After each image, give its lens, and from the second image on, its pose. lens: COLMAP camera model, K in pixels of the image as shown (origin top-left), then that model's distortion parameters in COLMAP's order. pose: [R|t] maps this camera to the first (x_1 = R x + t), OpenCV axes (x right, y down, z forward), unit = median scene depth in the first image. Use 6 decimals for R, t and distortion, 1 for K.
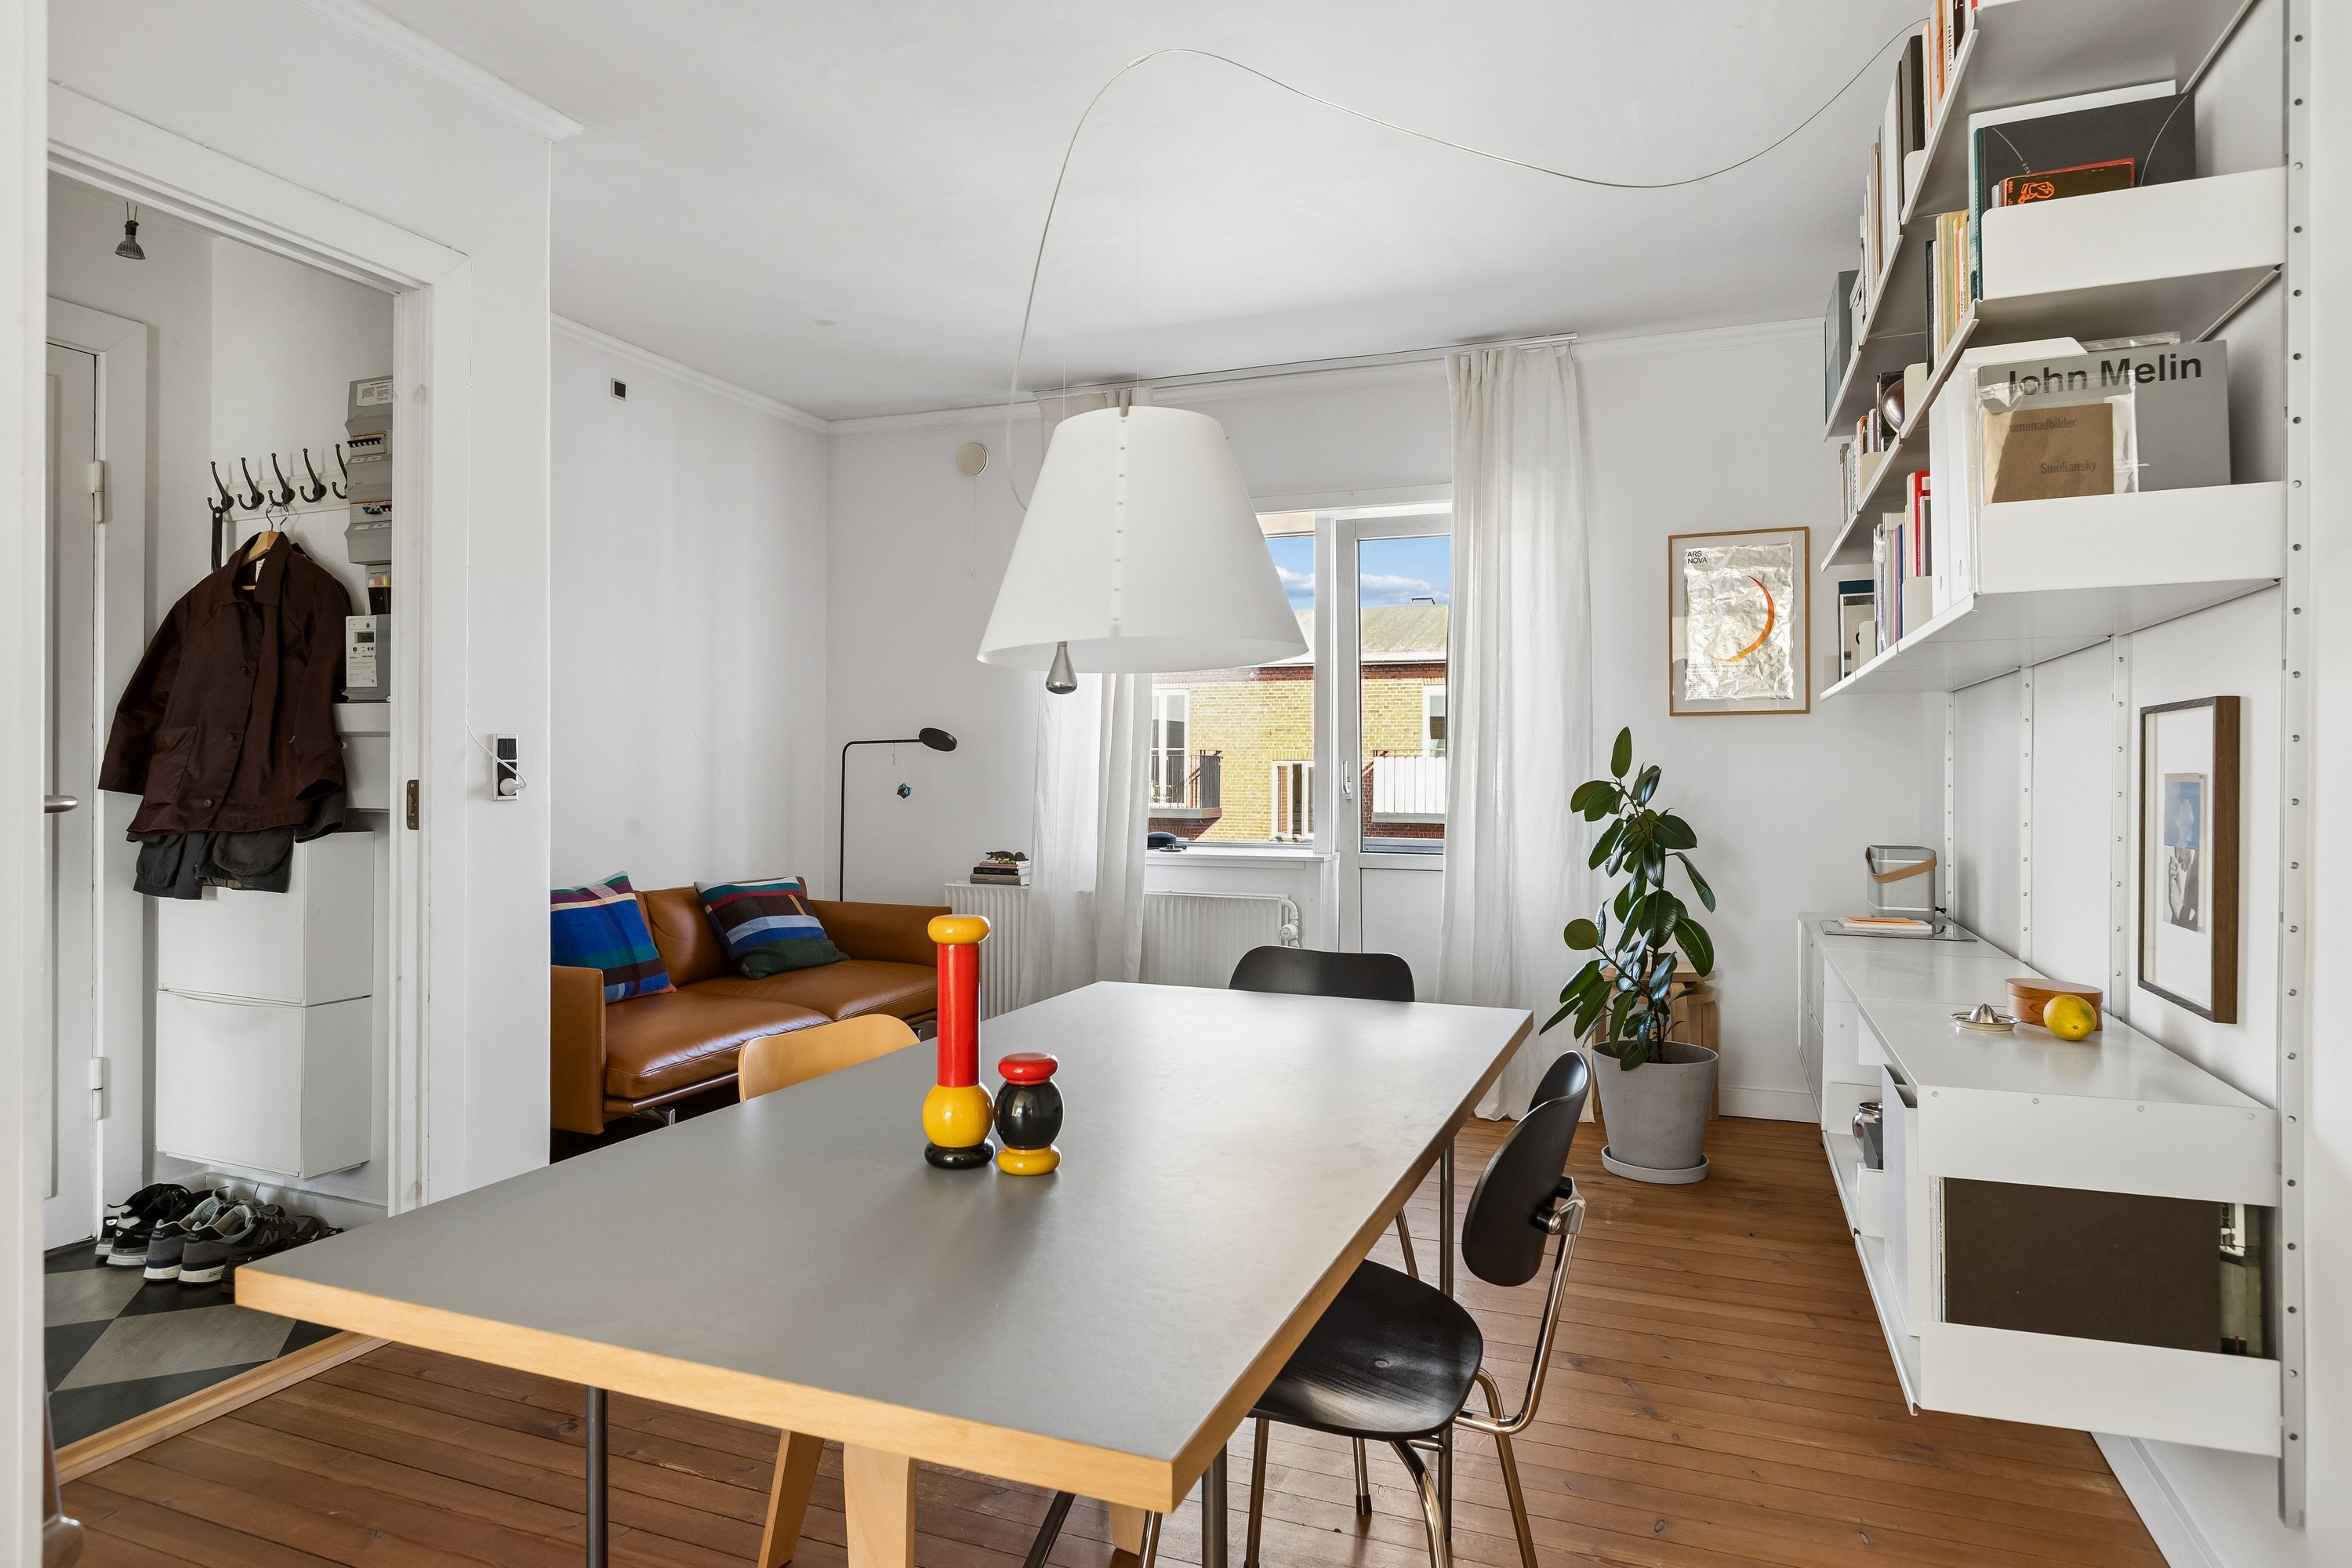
lens RADIAL K [[1334.5, 0, 1177.9], [0, 1334.5, 772.5], [0, 0, 1]] dist [0.000907, 0.000800]
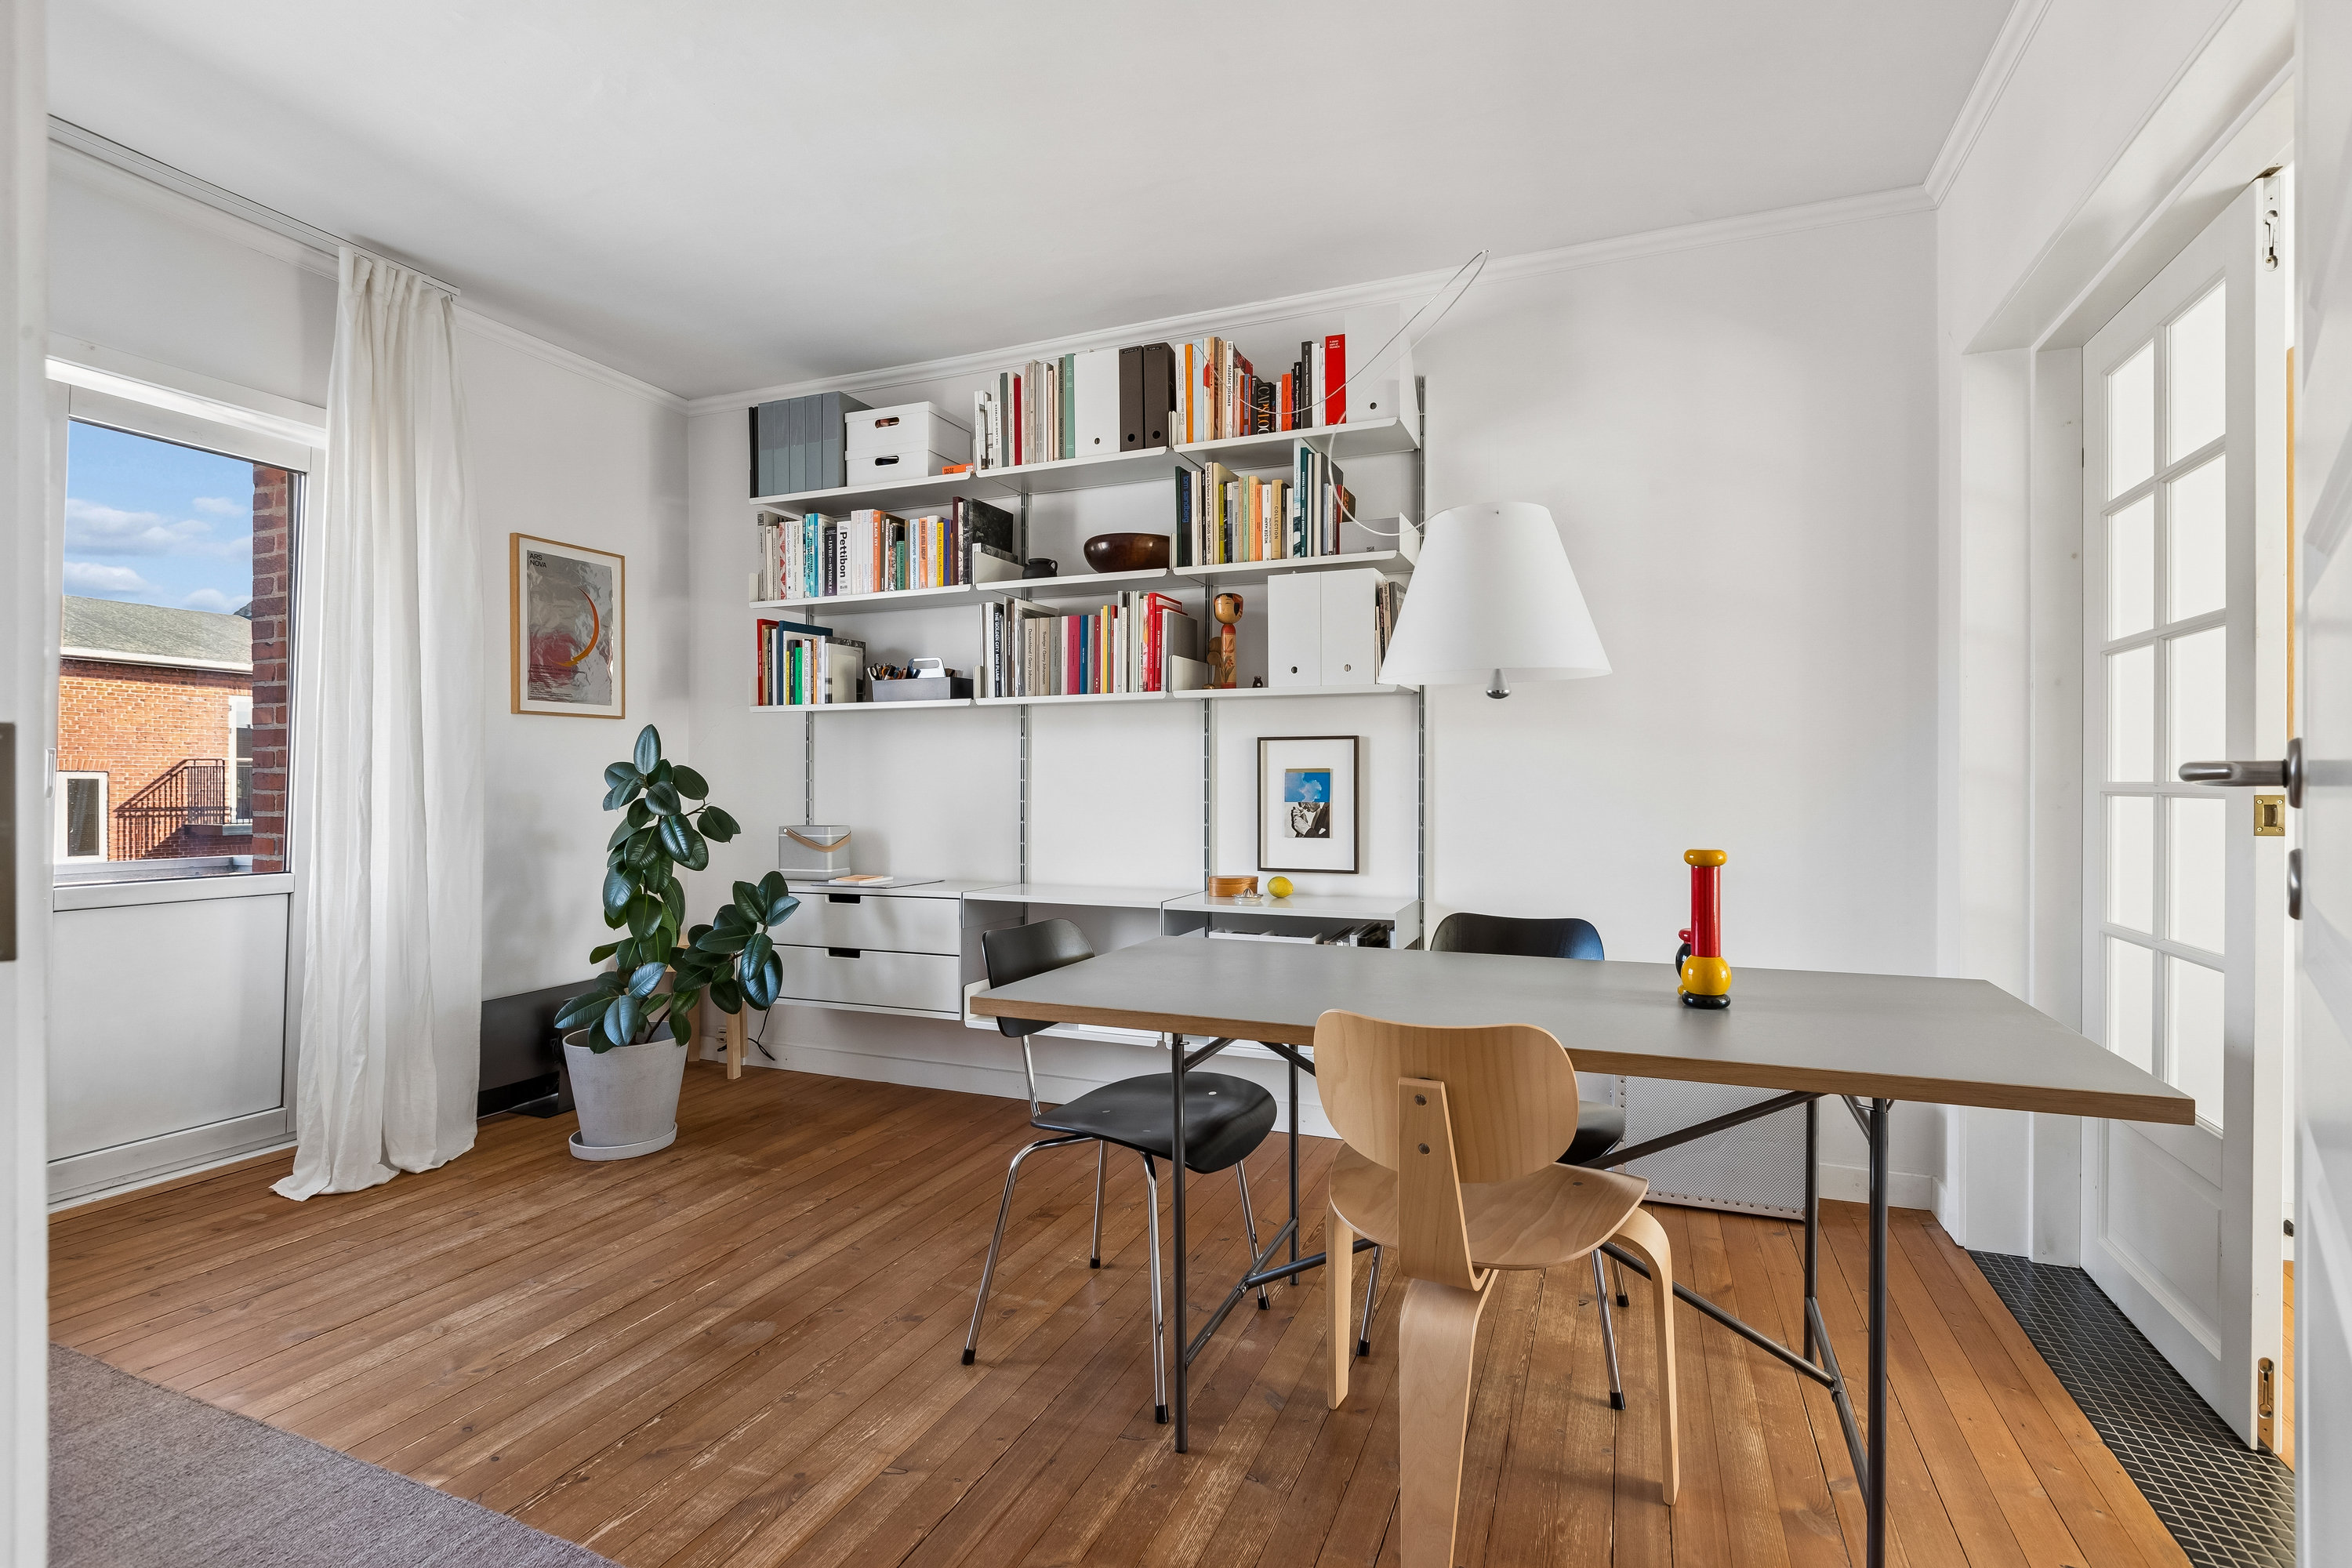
lens RADIAL K [[1100.6, 0, 1183.5], [0, 1100.6, 787.9], [0, 0, 1]] dist [-0.002229, -0.000180]
pose [[0.012552, -0.005492, 0.999906, -0.455997], [0.001302, 0.999984, 0.005476, 0.009920], [-0.999920, 0.001233, 0.012559, 0.499170]]
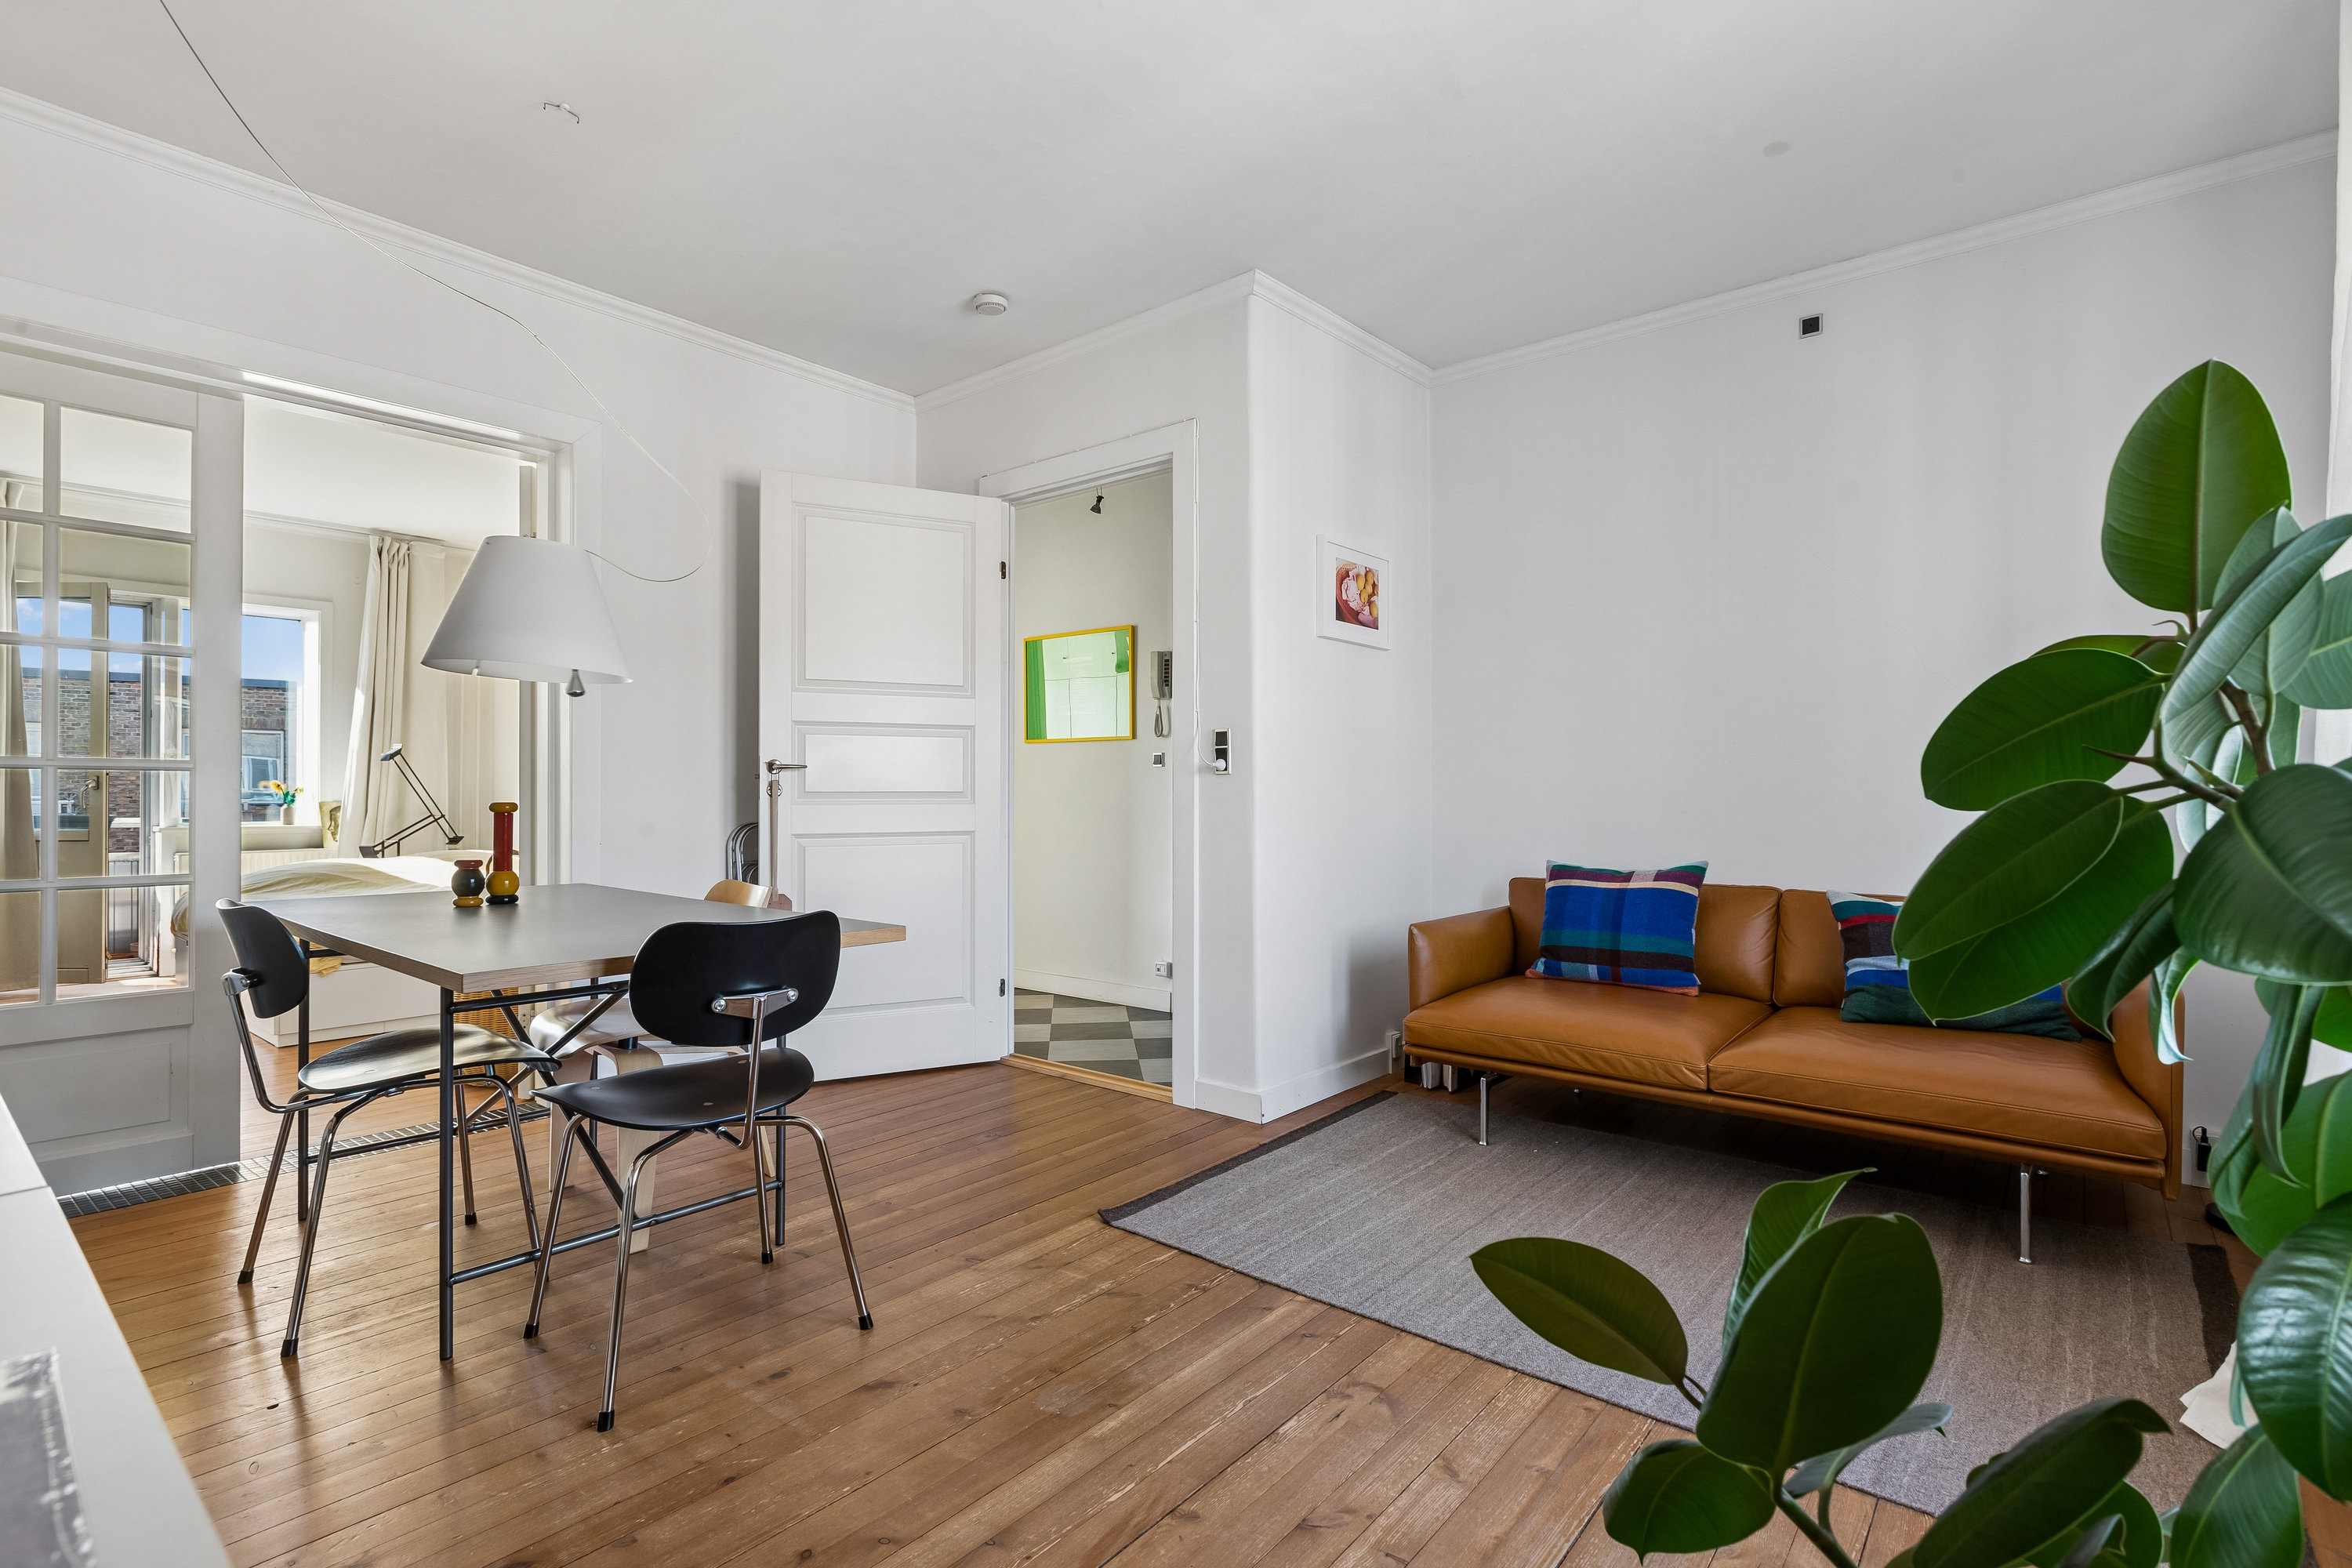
lens RADIAL K [[1100.6, 0, 1183.5], [0, 1100.6, 787.9], [0, 0, 1]] dist [-0.002229, -0.000180]
pose [[-0.307741, -0.010181, -0.951416, 0.425077], [-0.003304, 0.999948, -0.009631, 0.030756], [0.951464, 0.000180, -0.307759, 0.873701]]
